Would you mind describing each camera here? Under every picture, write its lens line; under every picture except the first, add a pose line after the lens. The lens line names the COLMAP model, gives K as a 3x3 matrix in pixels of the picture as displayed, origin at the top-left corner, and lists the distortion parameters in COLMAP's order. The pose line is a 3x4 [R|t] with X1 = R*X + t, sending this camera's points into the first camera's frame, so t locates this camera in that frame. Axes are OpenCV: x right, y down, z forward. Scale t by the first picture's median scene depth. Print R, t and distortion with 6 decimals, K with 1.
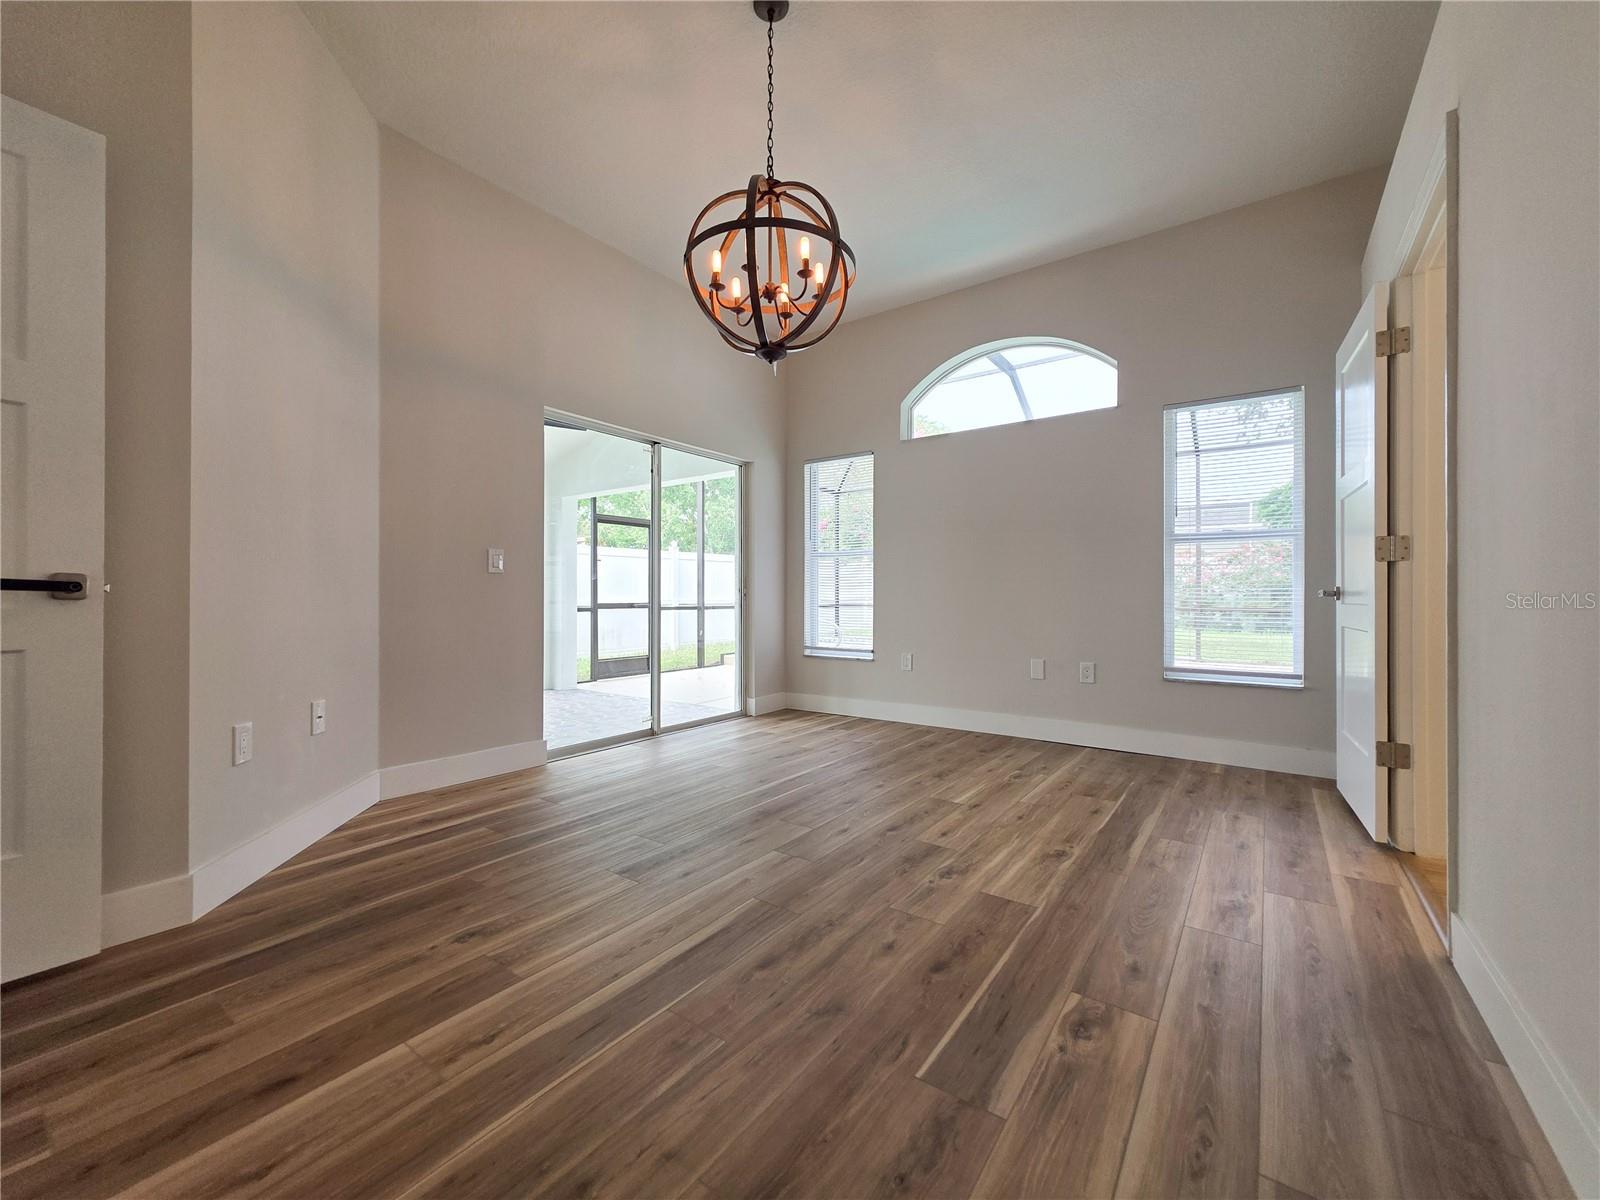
lens RADIAL K [[651.7, 0, 810.6], [0, 651.7, 591.3], [0, 0, 1]] dist [0.003468, -0.000554]
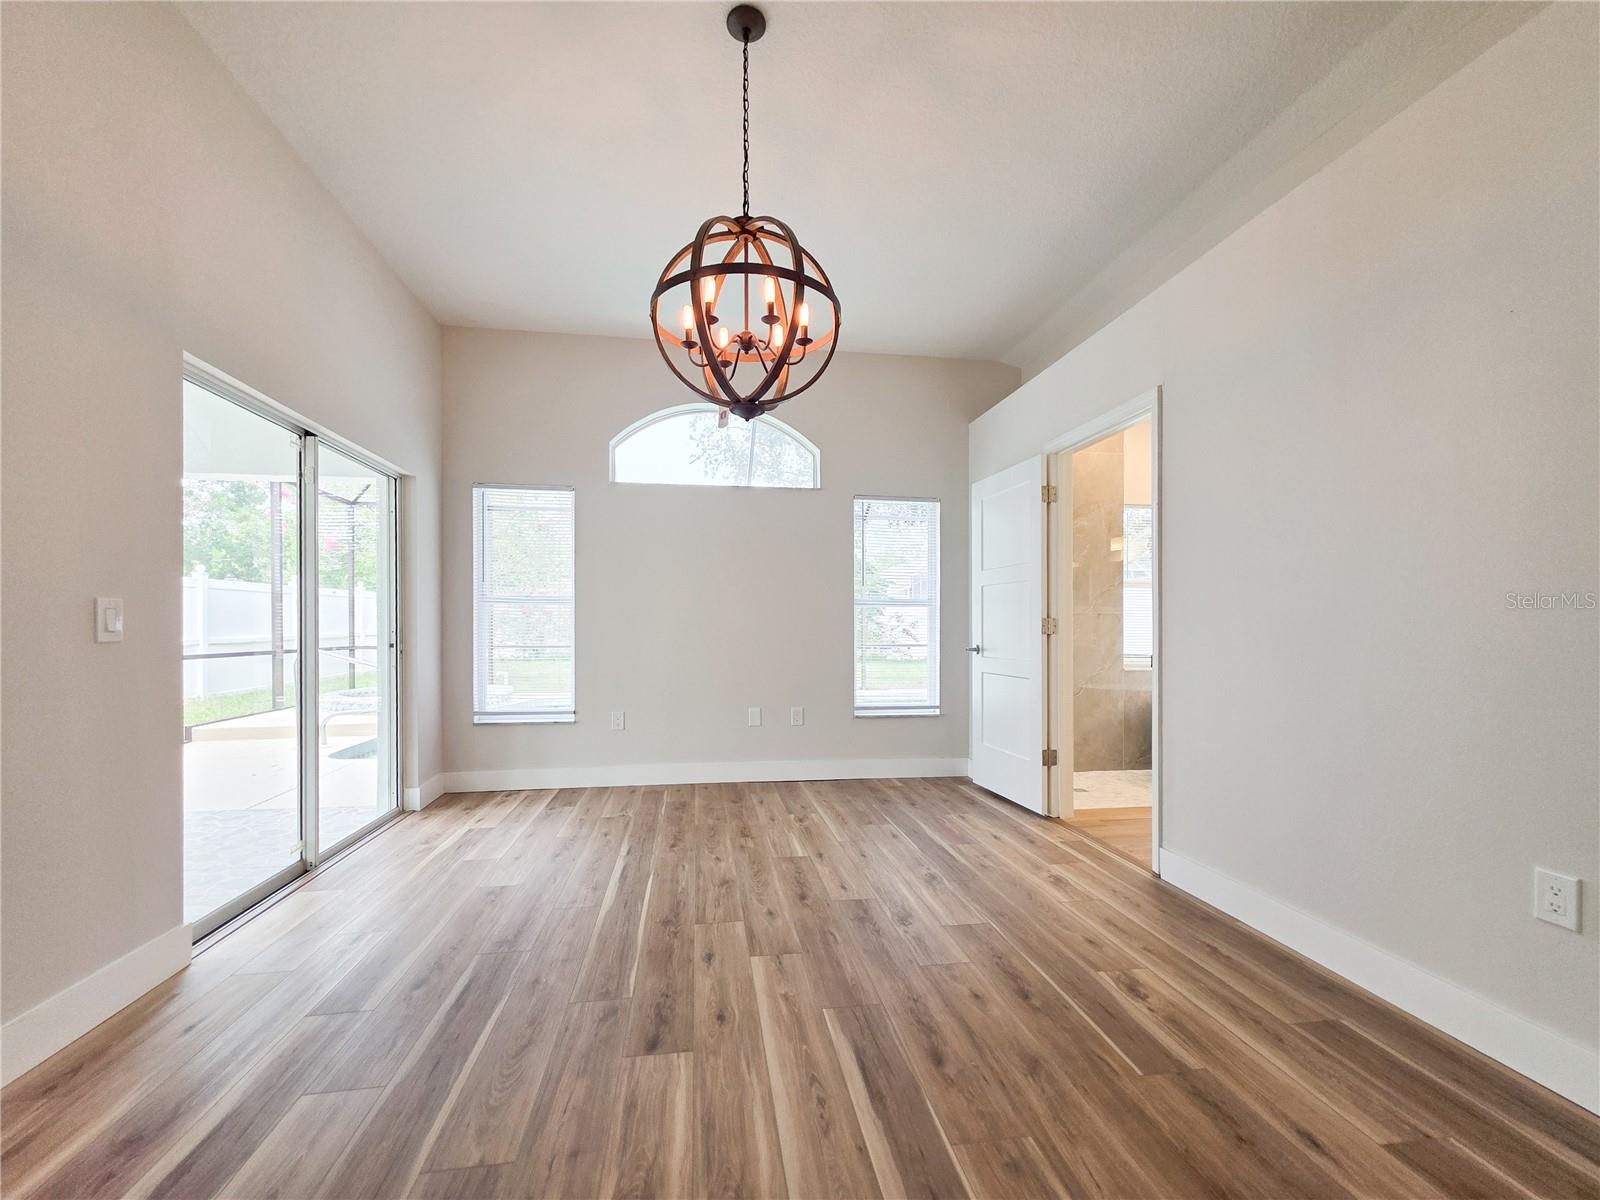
lens RADIAL K [[651.7, 0, 808.4], [0, 651.7, 626.0], [0, 0, 1]] dist [0.003468, -0.000554]
pose [[0.715758, 0.002679, 0.698344, -0.524326], [-0.008938, 0.999946, 0.005324, -0.058378], [-0.698292, -0.010052, 0.715743, 0.242075]]
